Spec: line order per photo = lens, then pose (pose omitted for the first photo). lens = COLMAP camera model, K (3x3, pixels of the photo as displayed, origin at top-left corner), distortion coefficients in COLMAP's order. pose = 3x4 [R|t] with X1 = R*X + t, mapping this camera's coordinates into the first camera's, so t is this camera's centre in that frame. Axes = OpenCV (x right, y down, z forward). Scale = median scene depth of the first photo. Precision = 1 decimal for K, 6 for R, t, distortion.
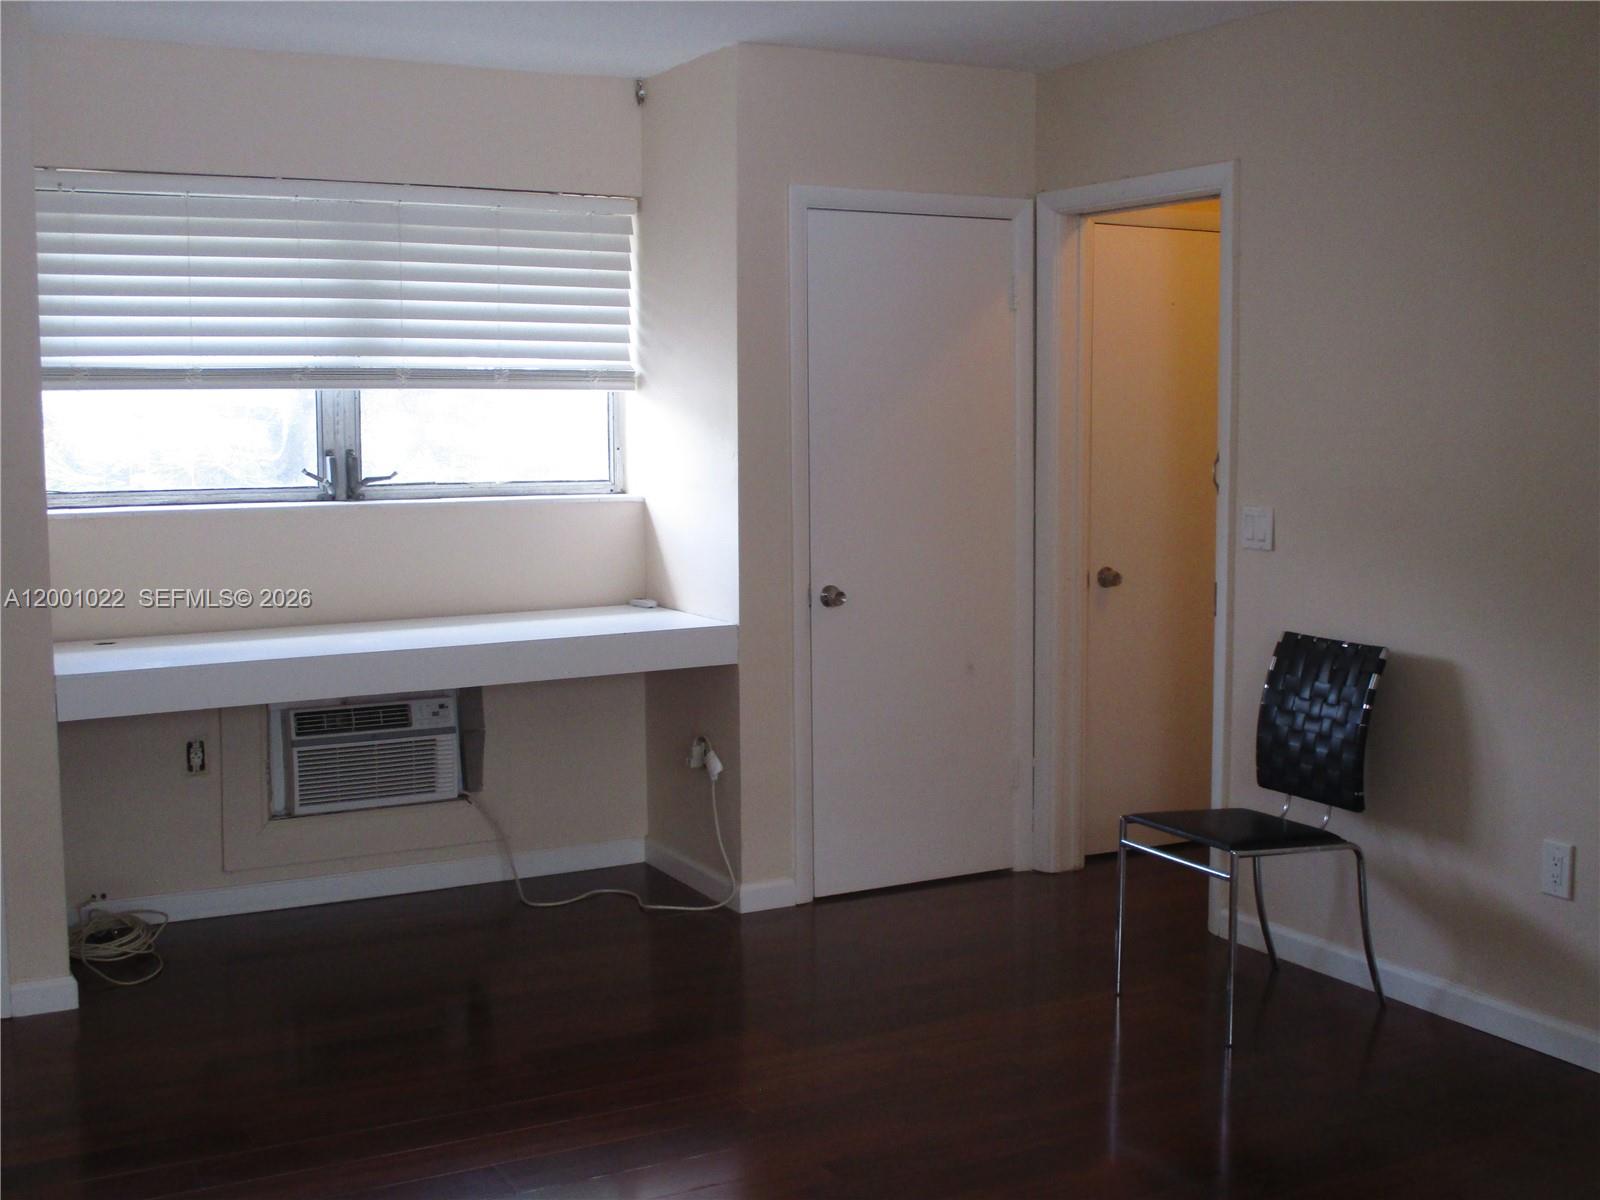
lens RADIAL K [[1849.2, 0, 797.9], [0, 1849.2, 562.6], [0, 0, 1]] dist [-0.091483, 0.019390]
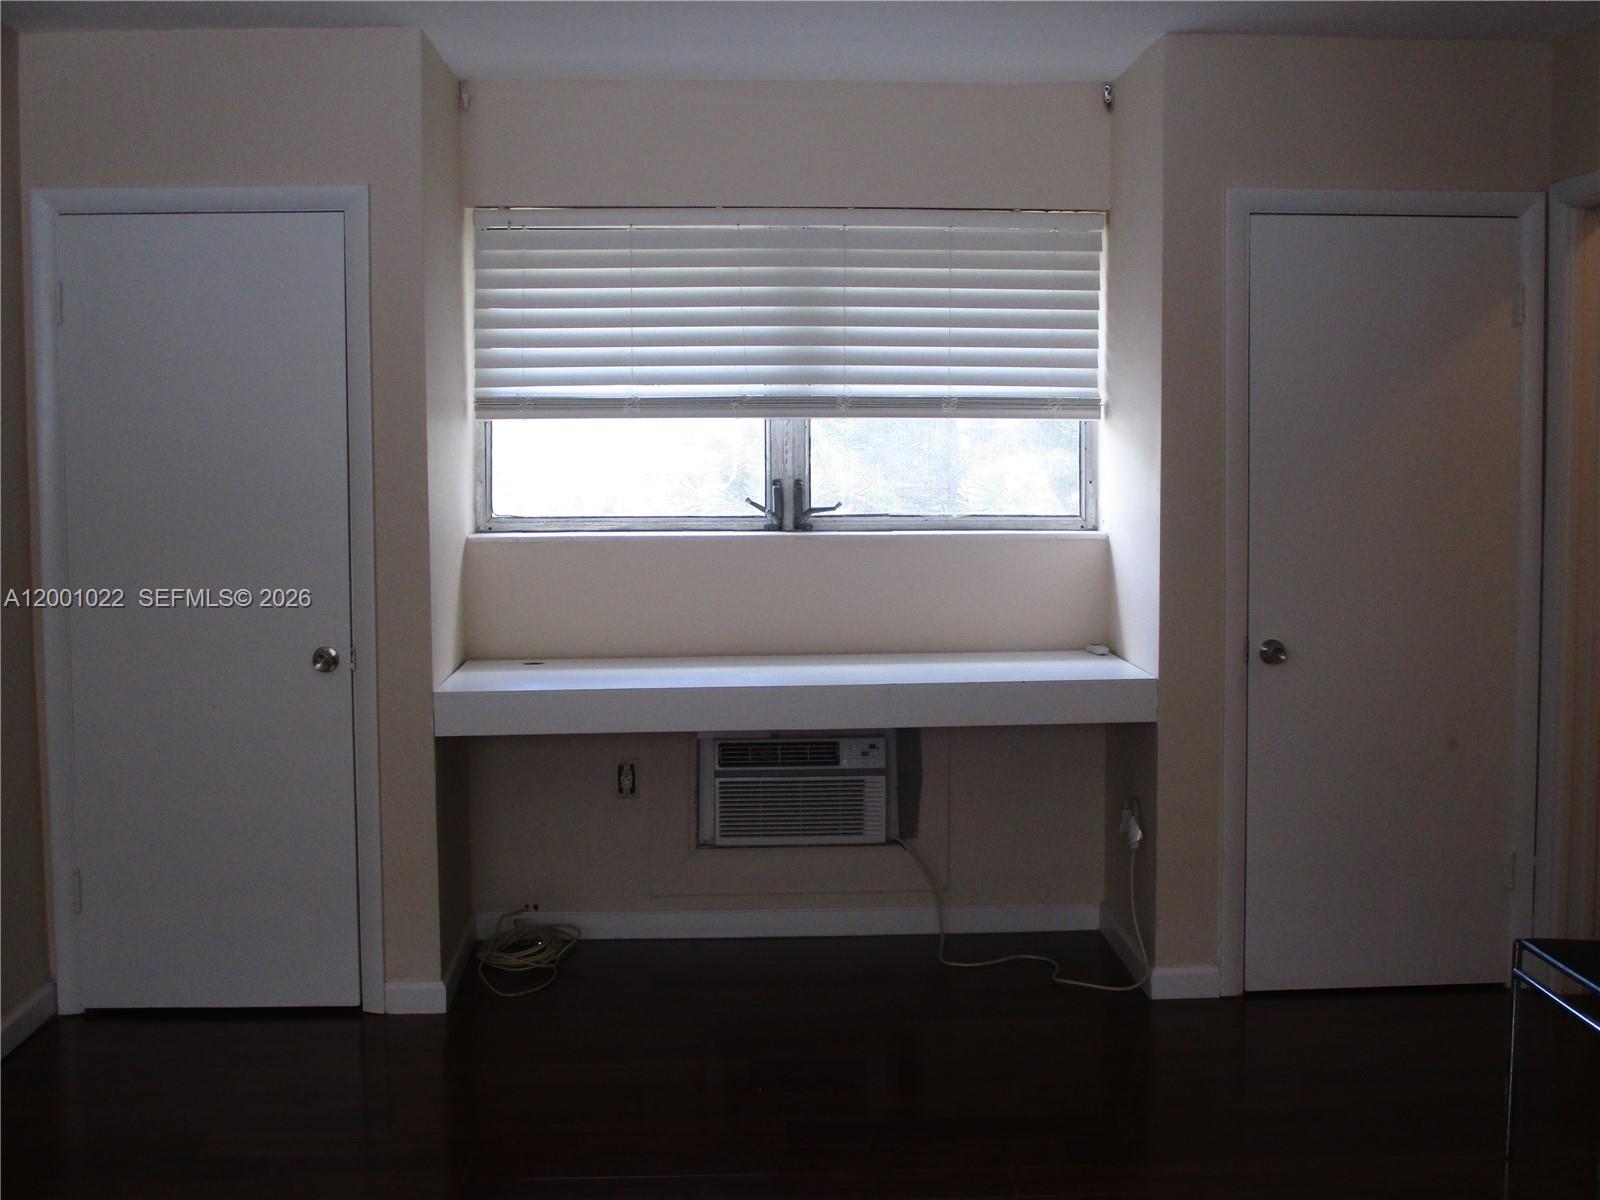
lens RADIAL K [[1849.2, 0, 797.9], [0, 1849.2, 562.6], [0, 0, 1]] dist [-0.091483, 0.019390]
pose [[0.900597, 0.029040, -0.433683, 0.189655], [-0.035773, 0.999333, -0.007370, -0.009726], [0.433180, 0.022152, 0.901035, 0.110091]]
